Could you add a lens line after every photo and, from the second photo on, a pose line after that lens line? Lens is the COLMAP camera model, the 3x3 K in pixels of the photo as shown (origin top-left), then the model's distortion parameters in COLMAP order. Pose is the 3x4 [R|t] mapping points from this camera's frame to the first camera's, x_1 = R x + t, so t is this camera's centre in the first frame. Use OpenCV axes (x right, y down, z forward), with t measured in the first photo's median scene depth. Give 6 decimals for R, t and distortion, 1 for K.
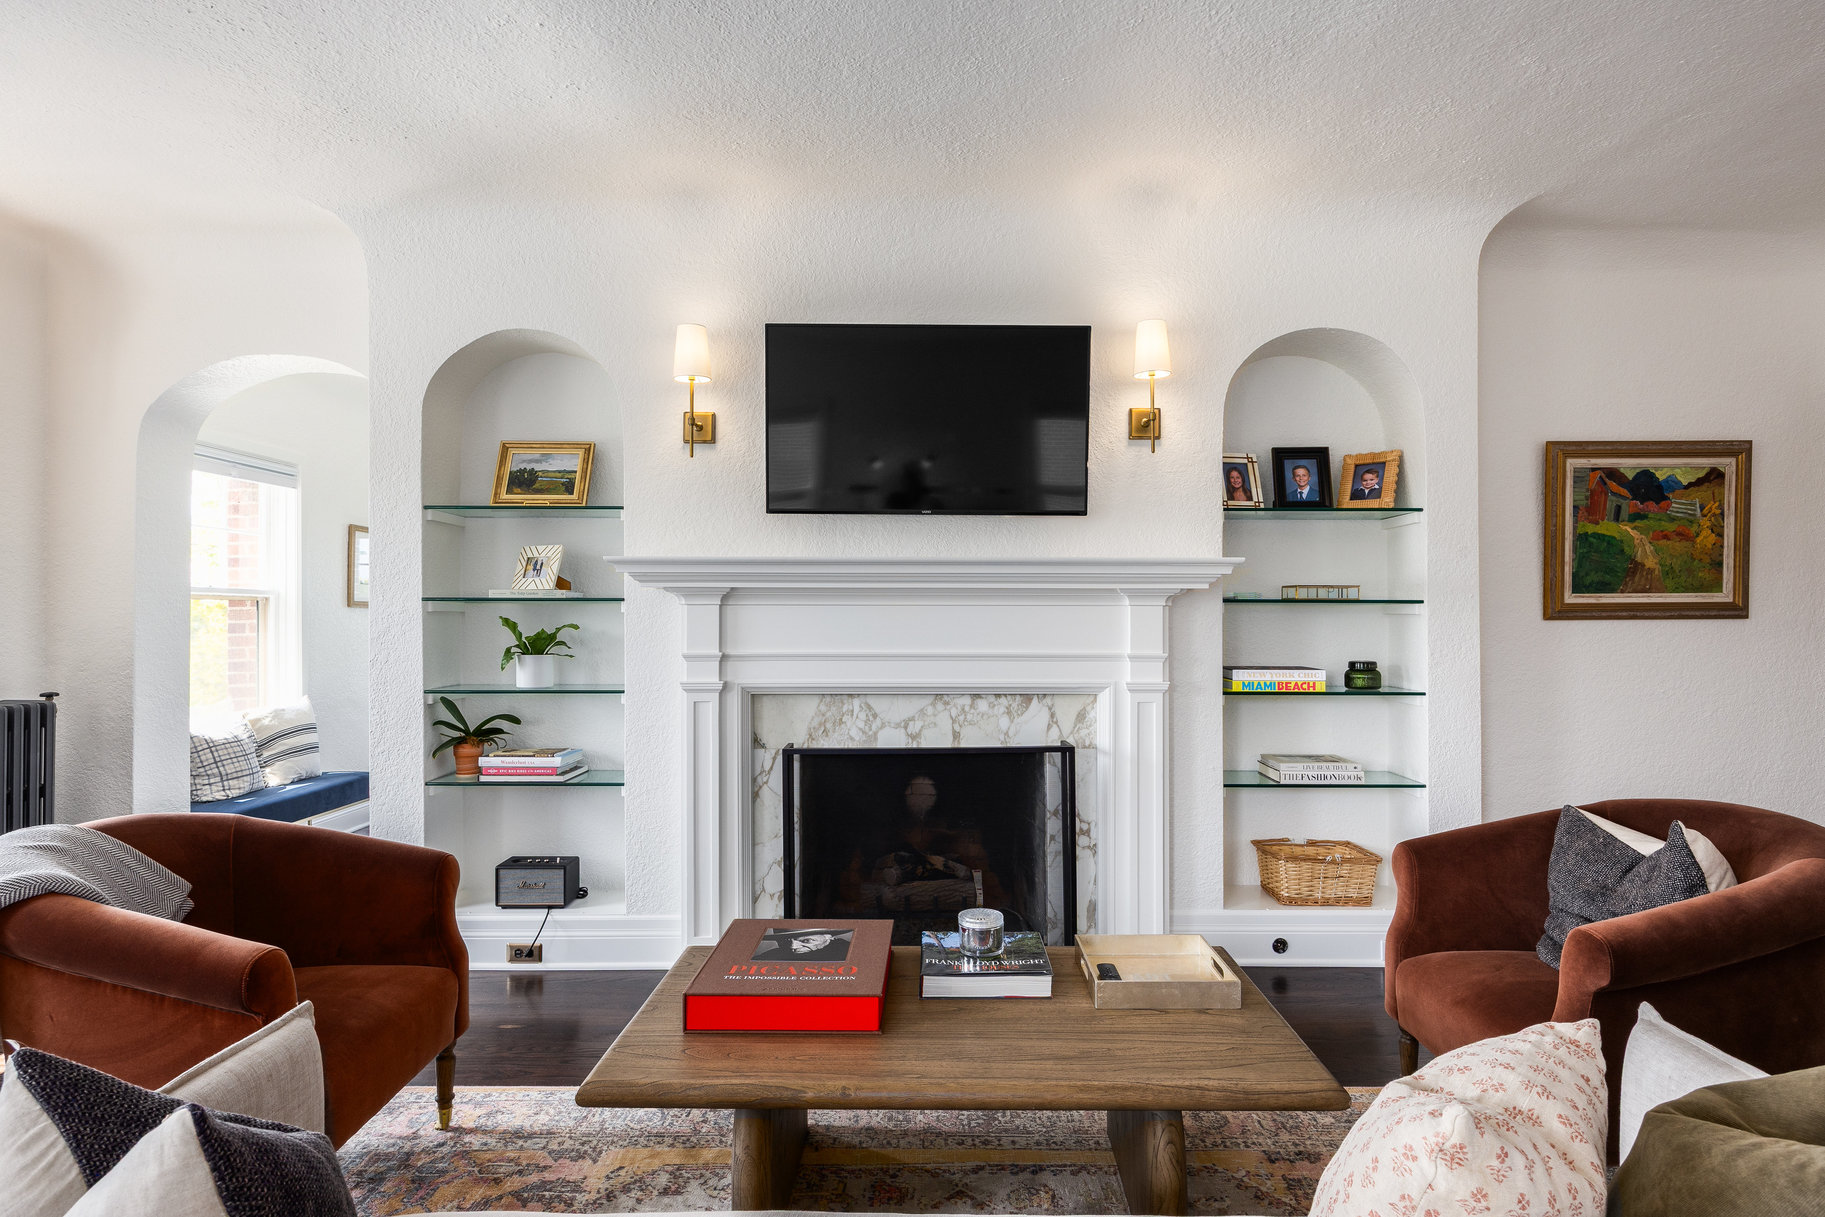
lens RADIAL K [[985.6, 0, 916.6], [0, 985.6, 613.4], [0, 0, 1]] dist [-0.011319, 0.000005]
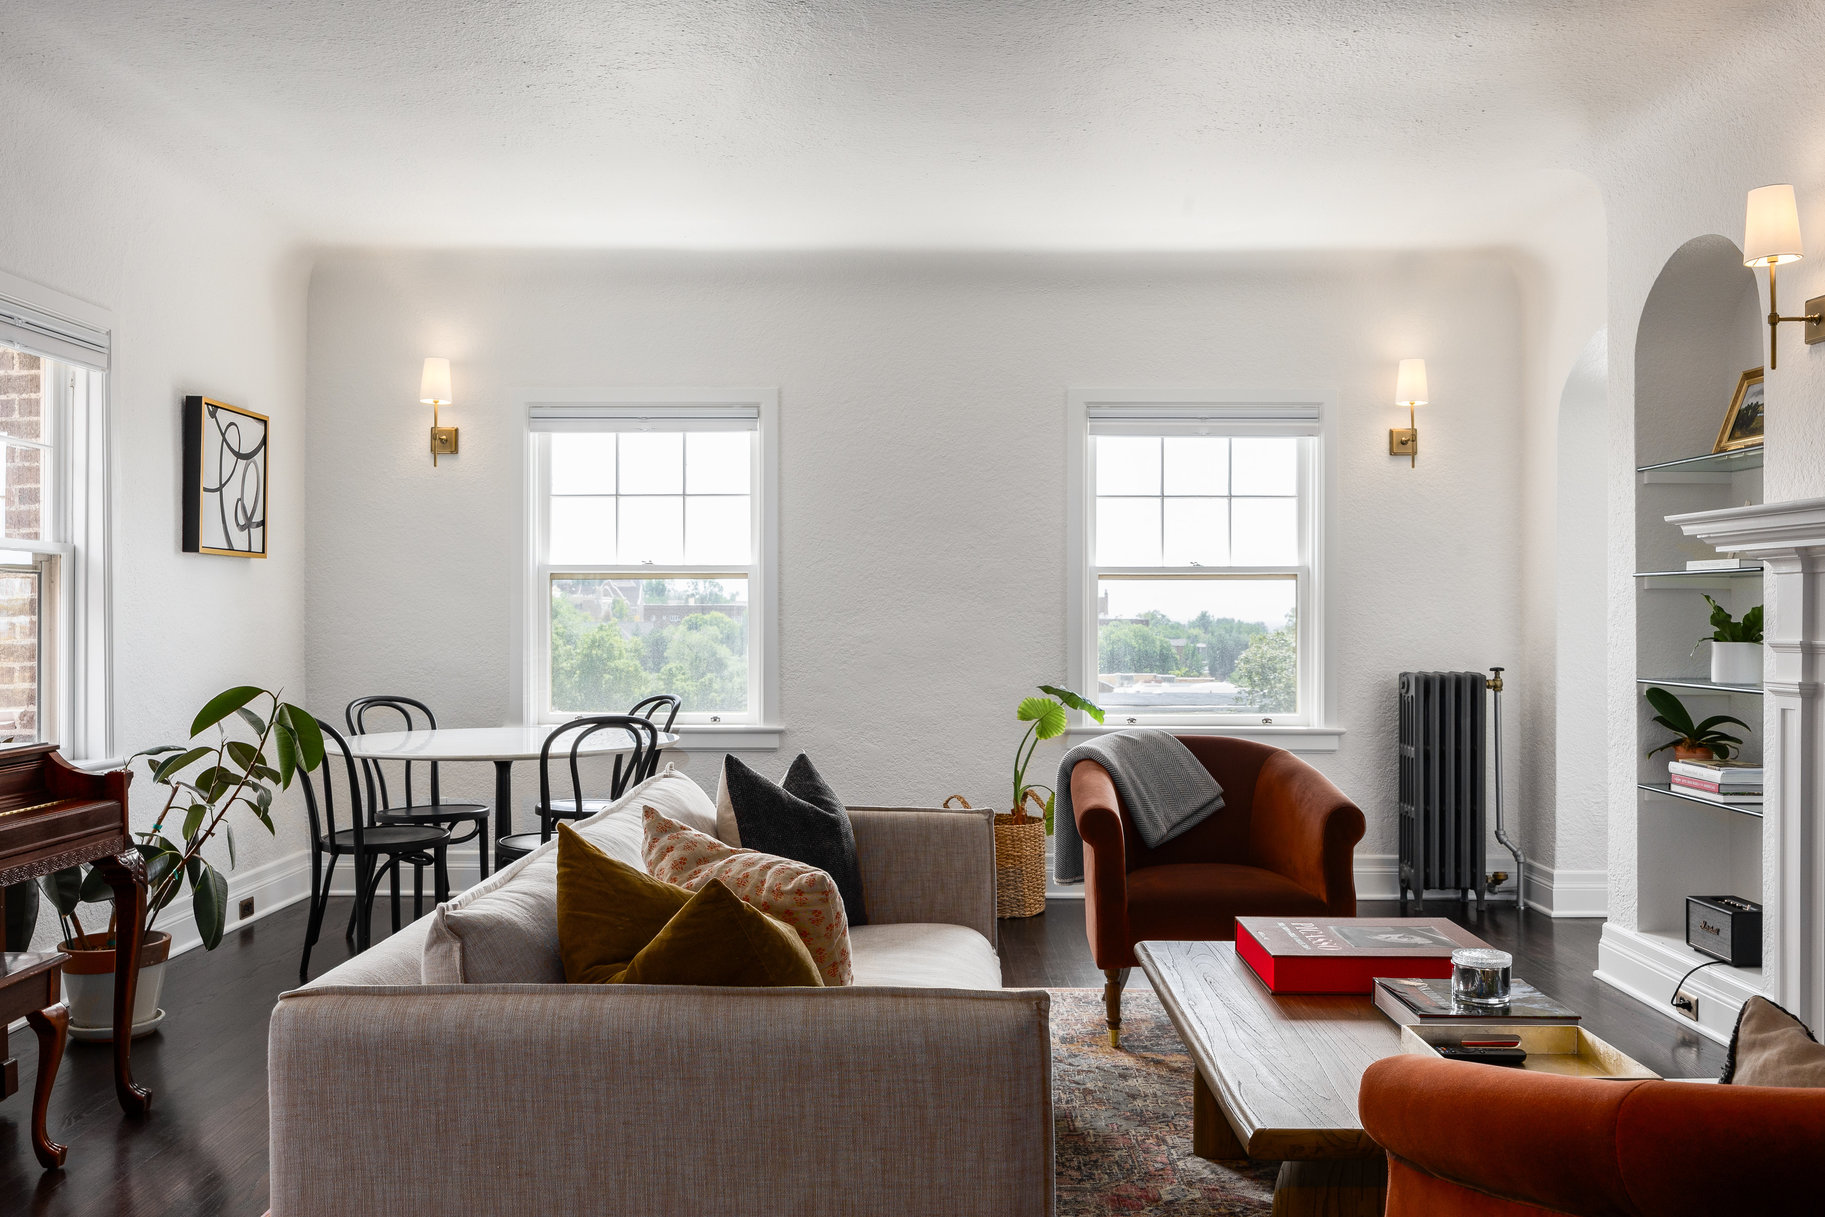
lens RADIAL K [[1530.5, 0, 922.8], [0, 1530.5, 635.5], [0, 0, 1]] dist [-0.001230, 0.001542]
pose [[0.003574, 0.014241, -0.999892, 0.850965], [0.004234, 0.999889, 0.014256, 0.017399], [0.999985, -0.004284, 0.003513, 0.351561]]
